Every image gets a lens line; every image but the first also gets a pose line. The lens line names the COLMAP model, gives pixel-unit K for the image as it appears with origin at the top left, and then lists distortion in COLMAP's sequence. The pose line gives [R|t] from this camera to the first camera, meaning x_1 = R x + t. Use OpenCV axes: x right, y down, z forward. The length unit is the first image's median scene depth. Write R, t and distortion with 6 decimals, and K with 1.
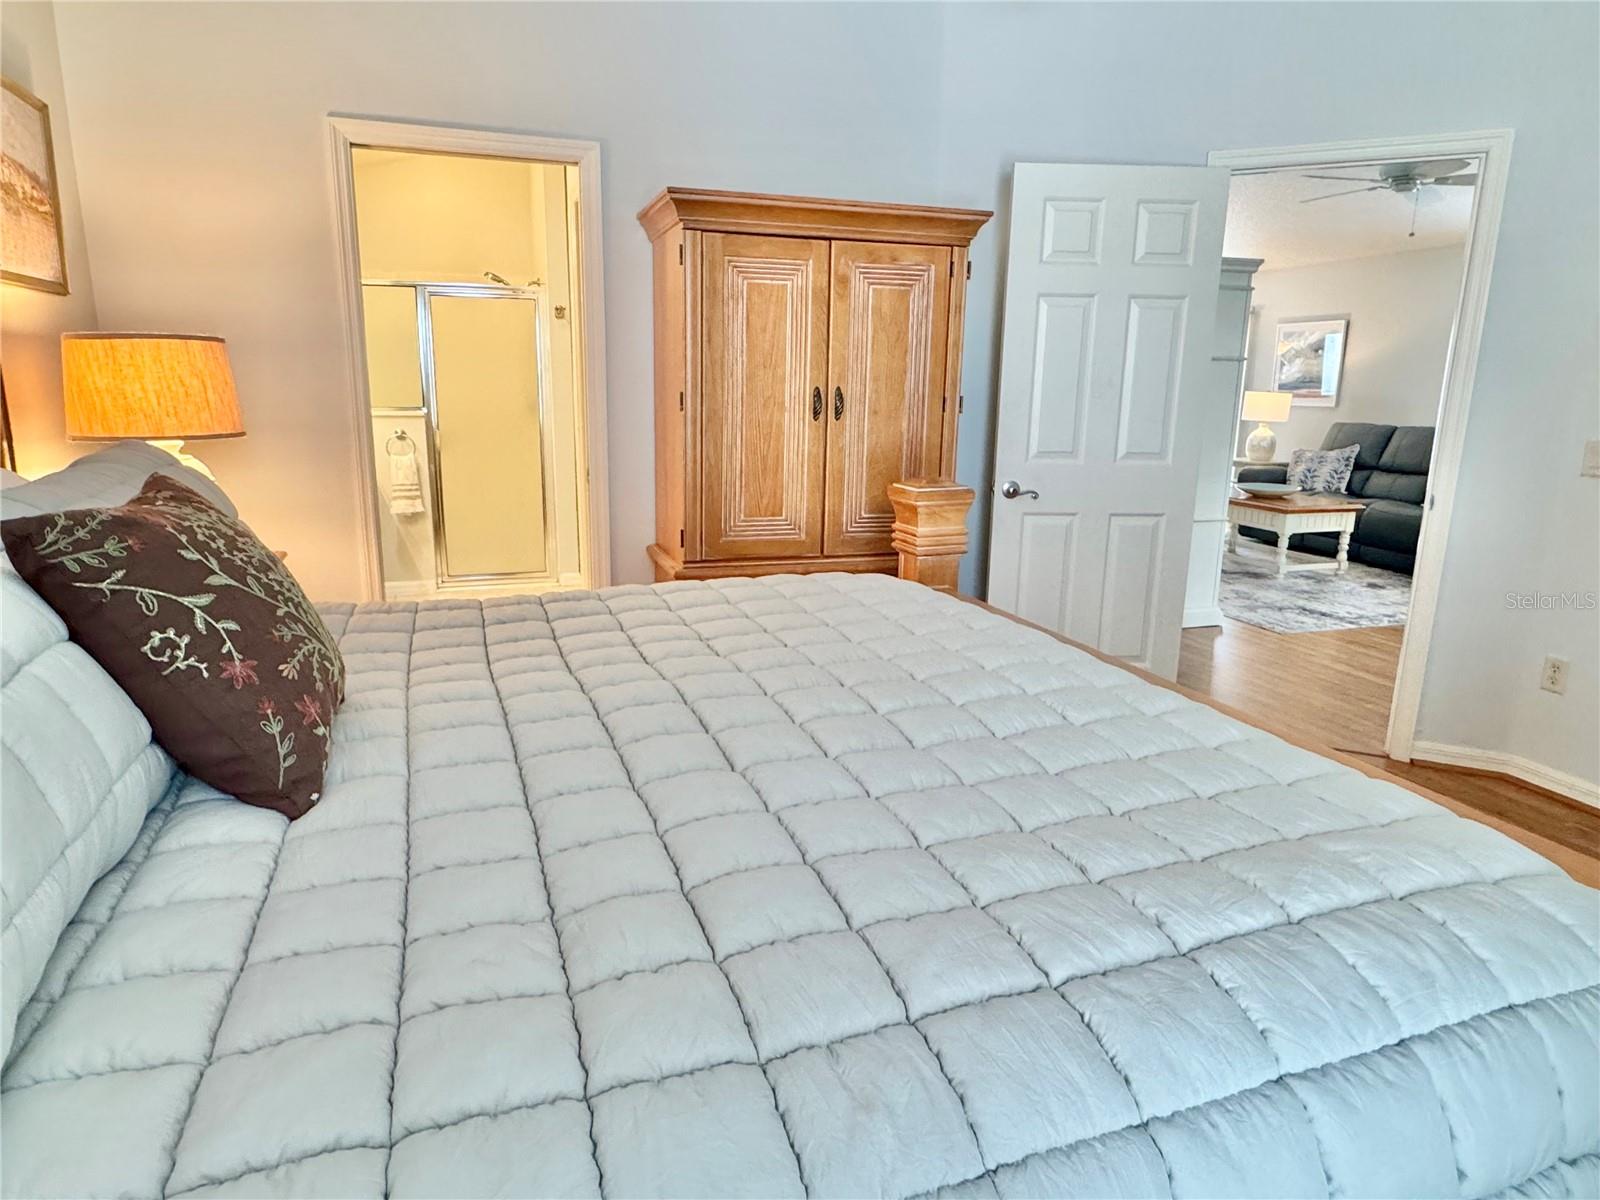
lens RADIAL K [[978.8, 0, 787.1], [0, 978.8, 605.2], [0, 0, 1]] dist [-0.005284, 0.003562]
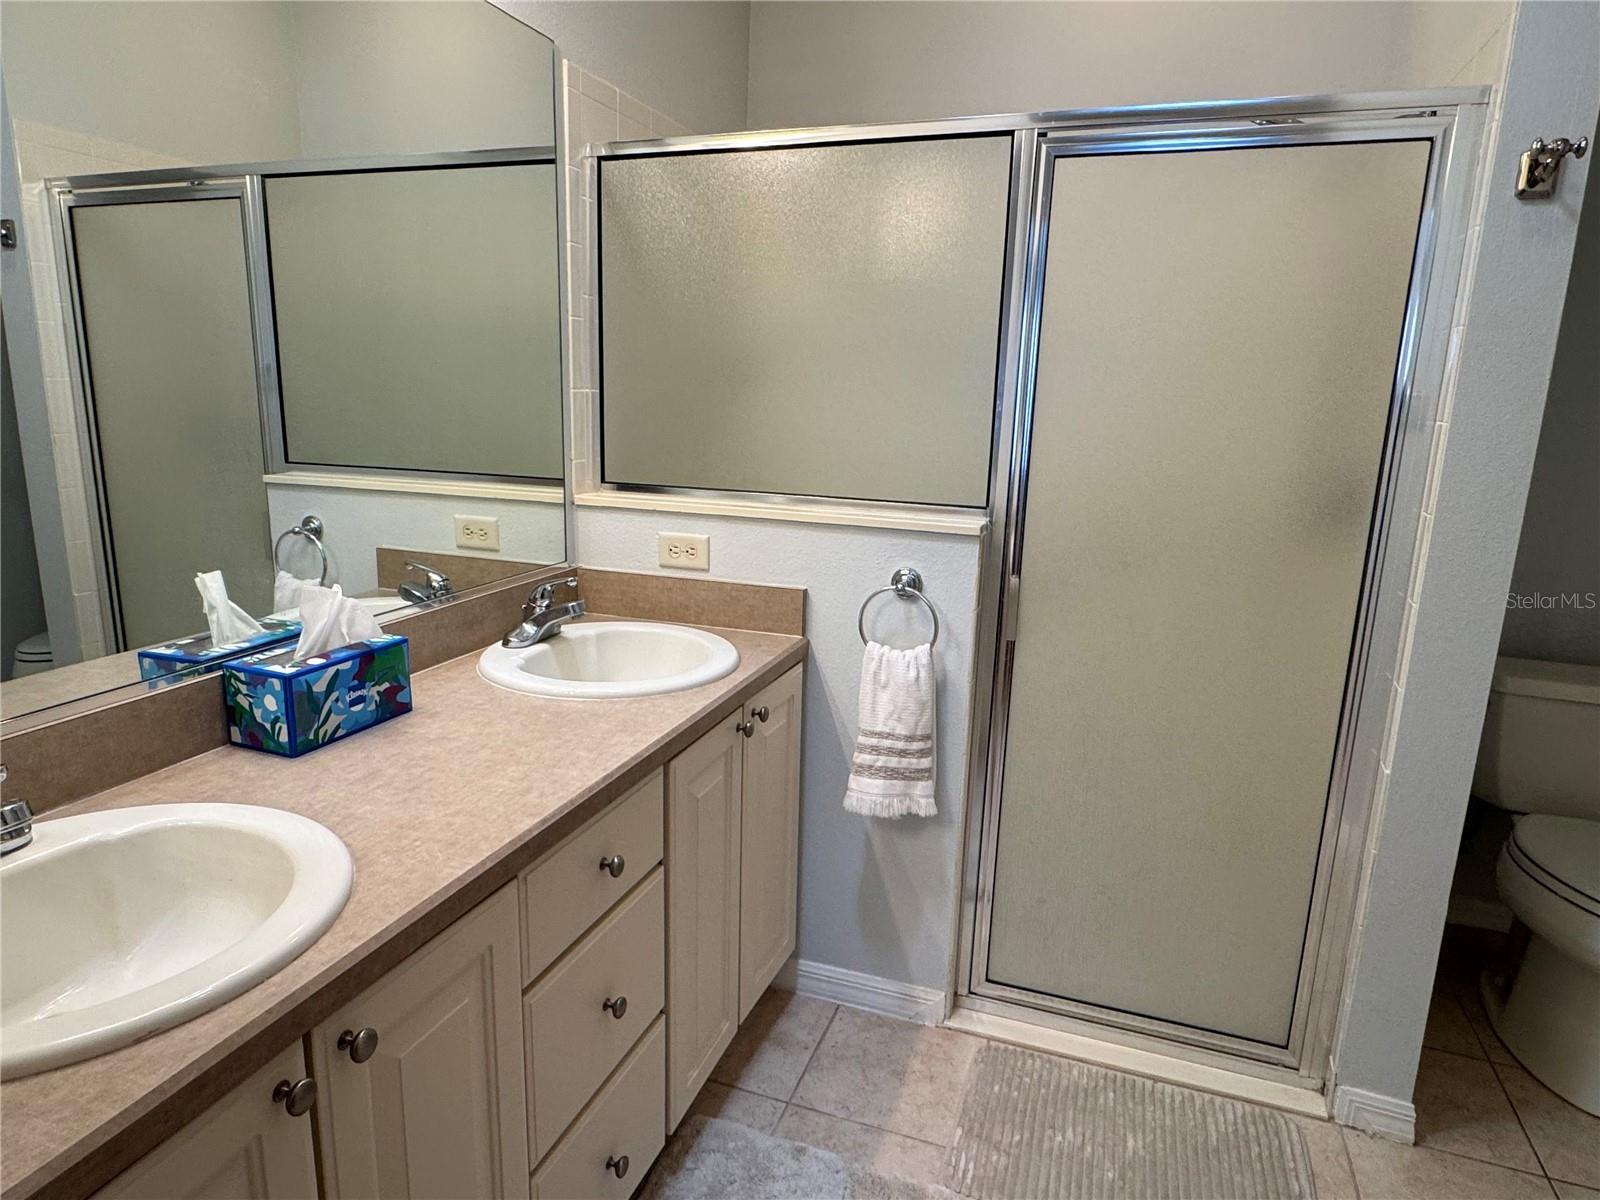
lens RADIAL K [[978.8, 0, 794.2], [0, 978.8, 605.9], [0, 0, 1]] dist [-0.005284, 0.003562]
pose [[0.786494, 0.140977, -0.601293, -0.218984], [-0.153755, 0.987640, 0.030446, -0.170774], [0.598153, 0.068506, 0.798448, 0.702594]]
